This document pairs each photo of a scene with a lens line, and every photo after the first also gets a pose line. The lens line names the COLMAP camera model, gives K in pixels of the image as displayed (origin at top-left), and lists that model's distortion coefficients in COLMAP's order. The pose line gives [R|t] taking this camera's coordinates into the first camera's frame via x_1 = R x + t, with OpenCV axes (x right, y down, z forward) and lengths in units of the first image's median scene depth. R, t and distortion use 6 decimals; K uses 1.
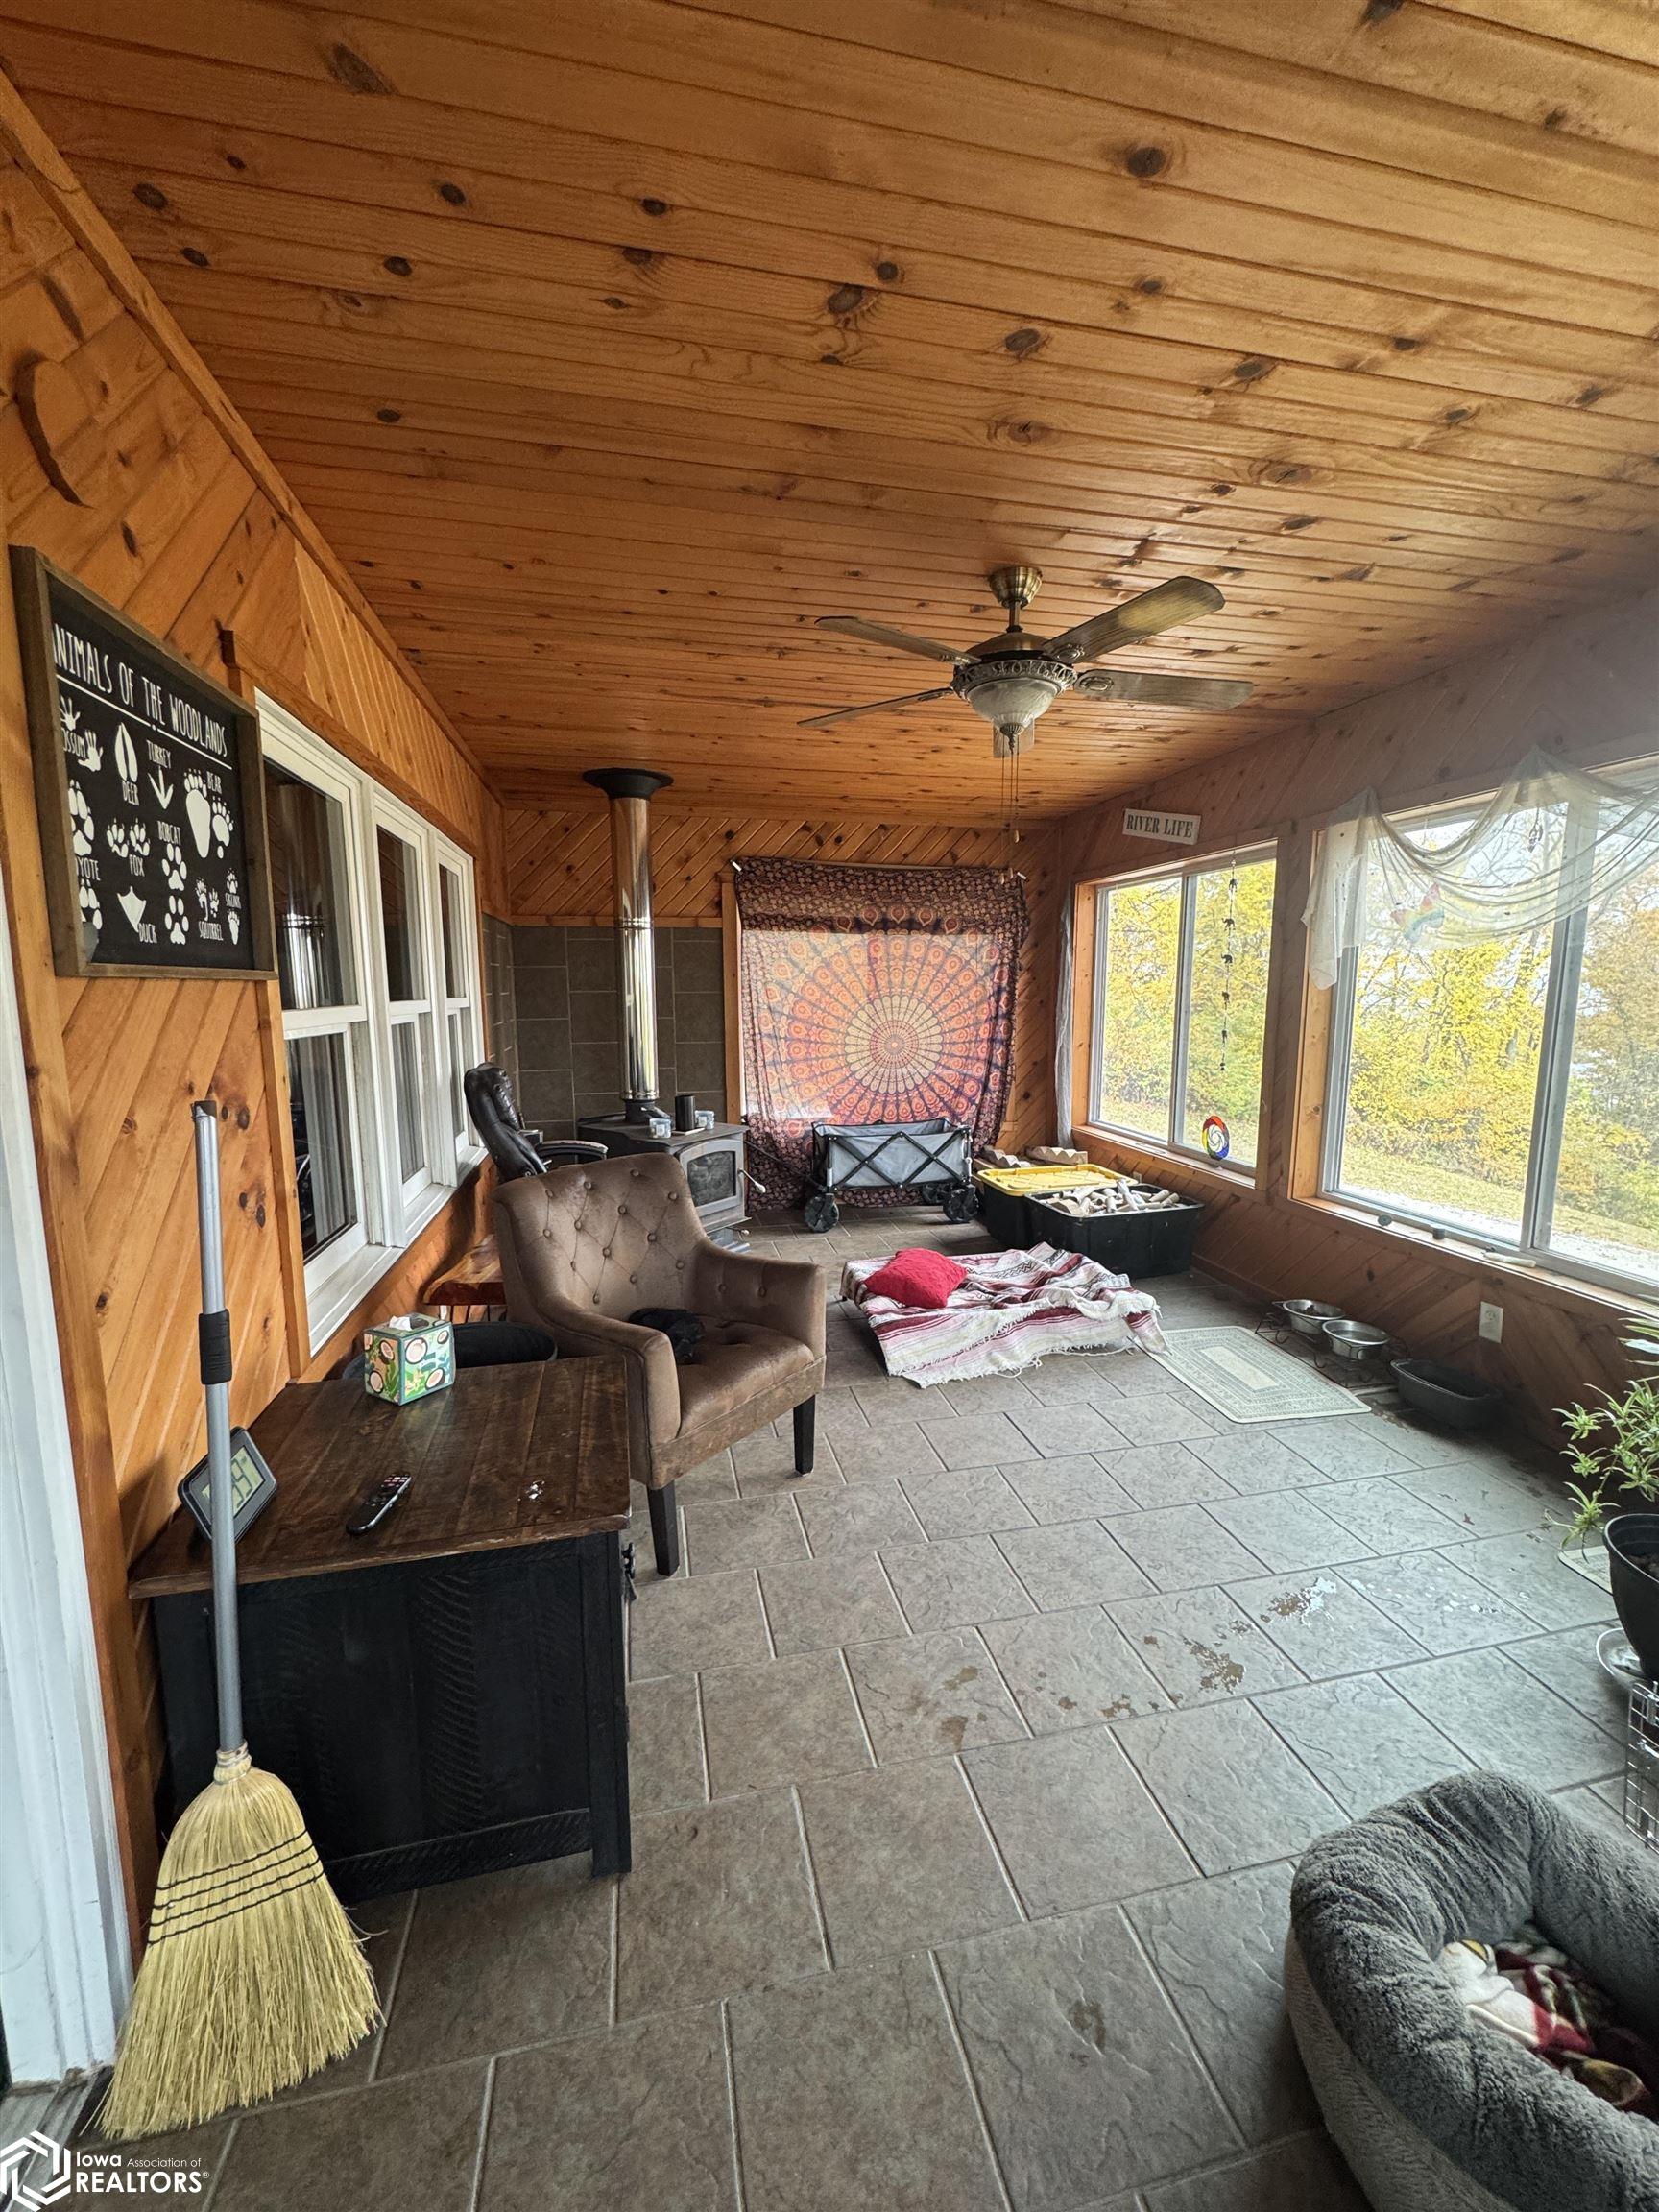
lens RADIAL K [[884.2, 0, 826.9], [0, 884.2, 1098.5], [0, 0, 1]] dist [-0.001405, 0.000152]
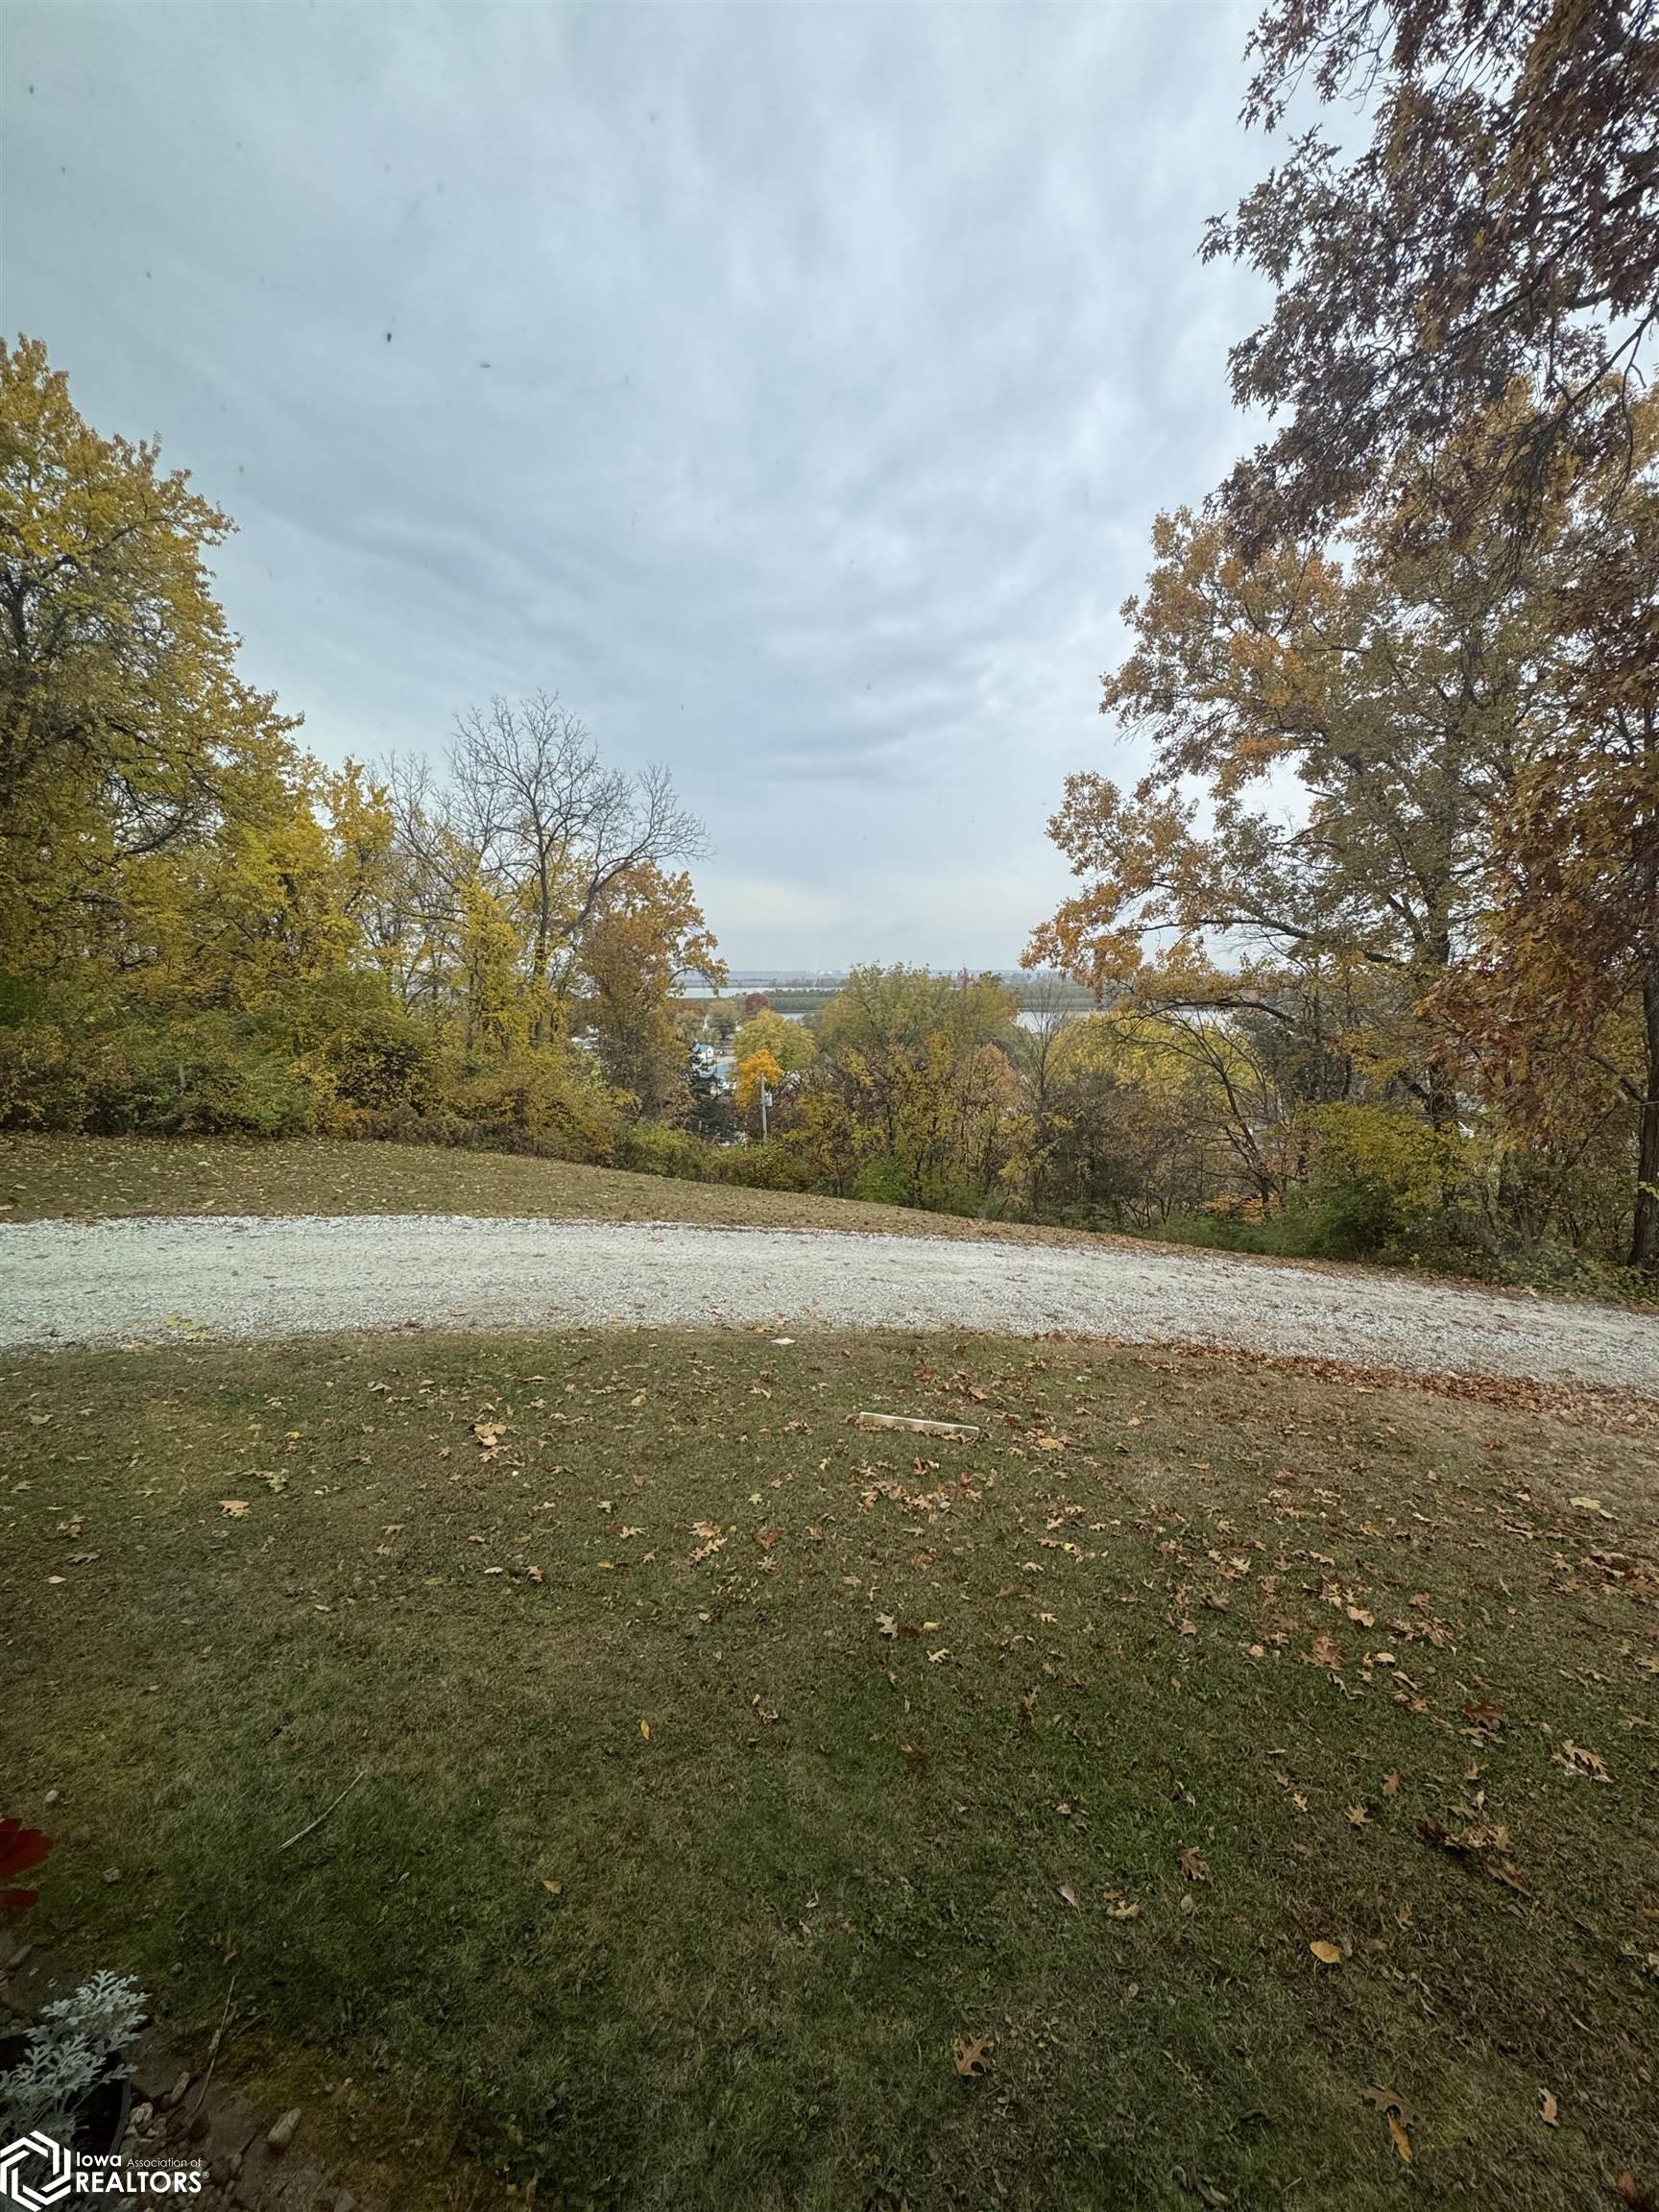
lens RADIAL K [[884.2, 0, 823.2], [0, 884.2, 1106.3], [0, 0, 1]] dist [-0.001405, 0.000152]
pose [[0.561322, -0.124677, 0.818152, 0.072978], [0.108918, 0.991118, 0.076309, -0.009512], [-0.820399, 0.046278, 0.569916, 0.103627]]
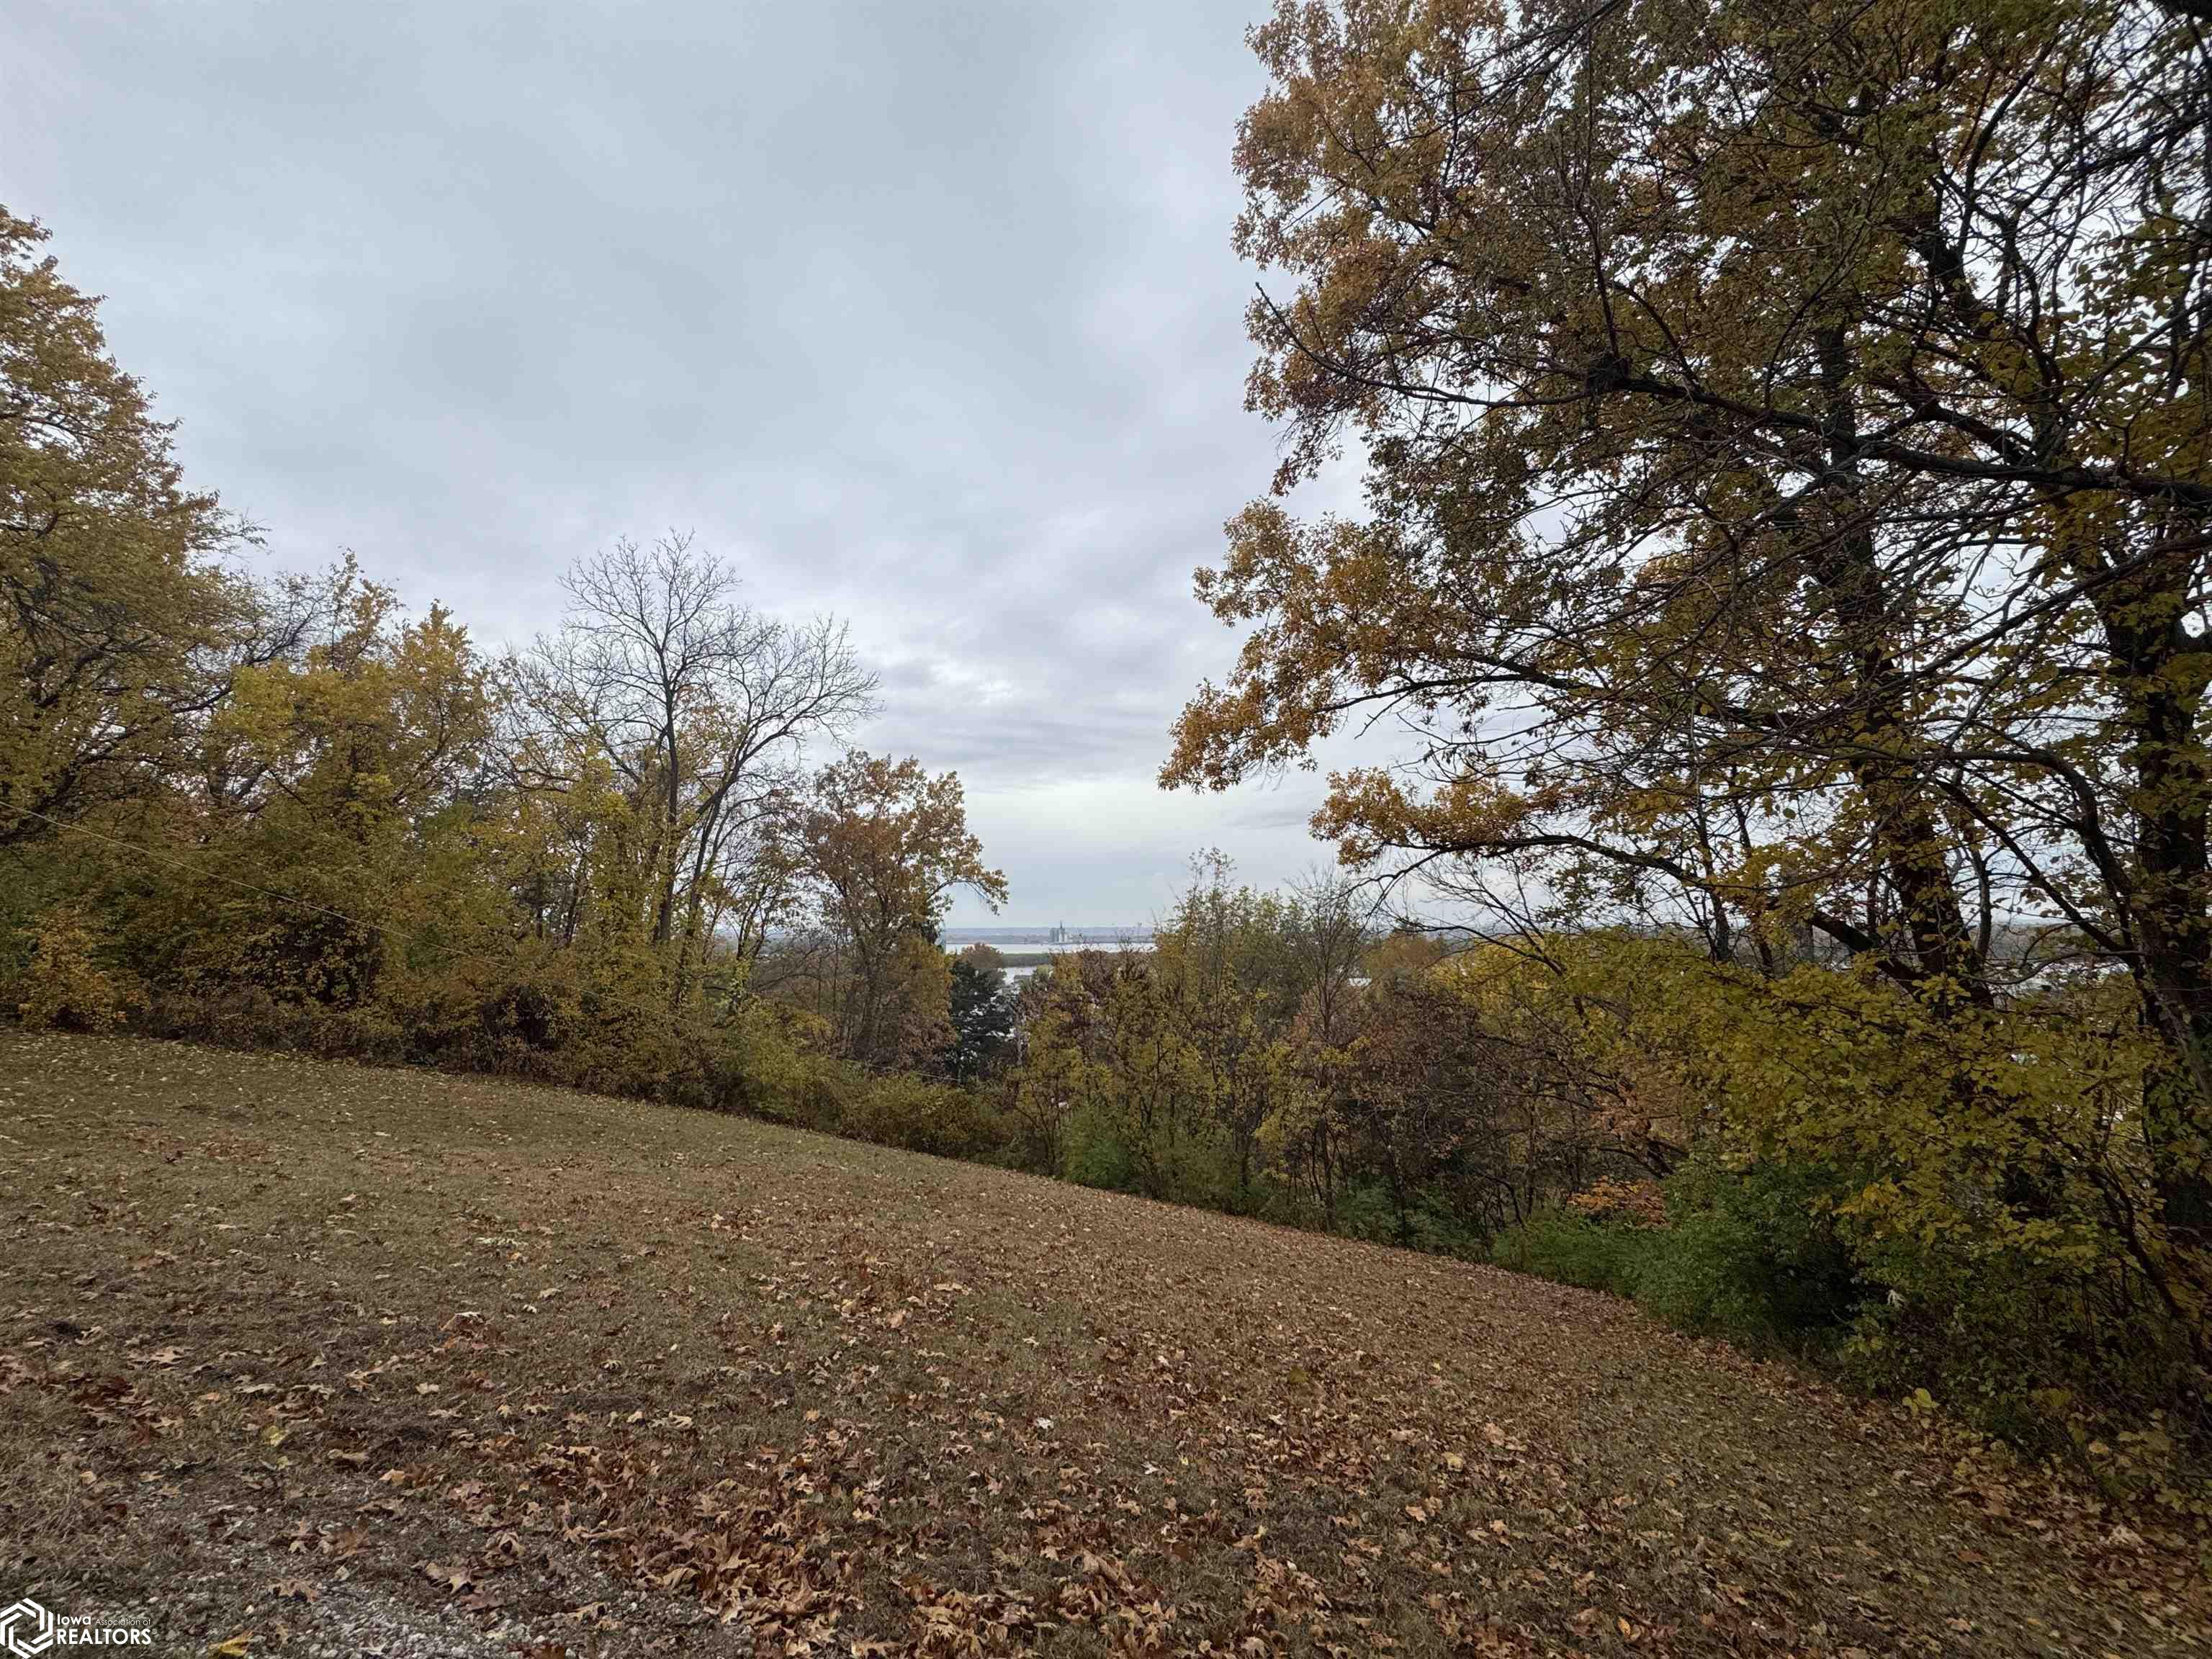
lens RADIAL K [[884.2, 0, 1105.3], [0, 884.2, 825.5], [0, 0, 1]] dist [-0.001405, 0.000152]
pose [[0.716165, 0.088205, 0.692335, 0.537983], [0.093071, 0.971052, -0.219990, 0.089251], [-0.691697, 0.221985, 0.687225, 0.080347]]
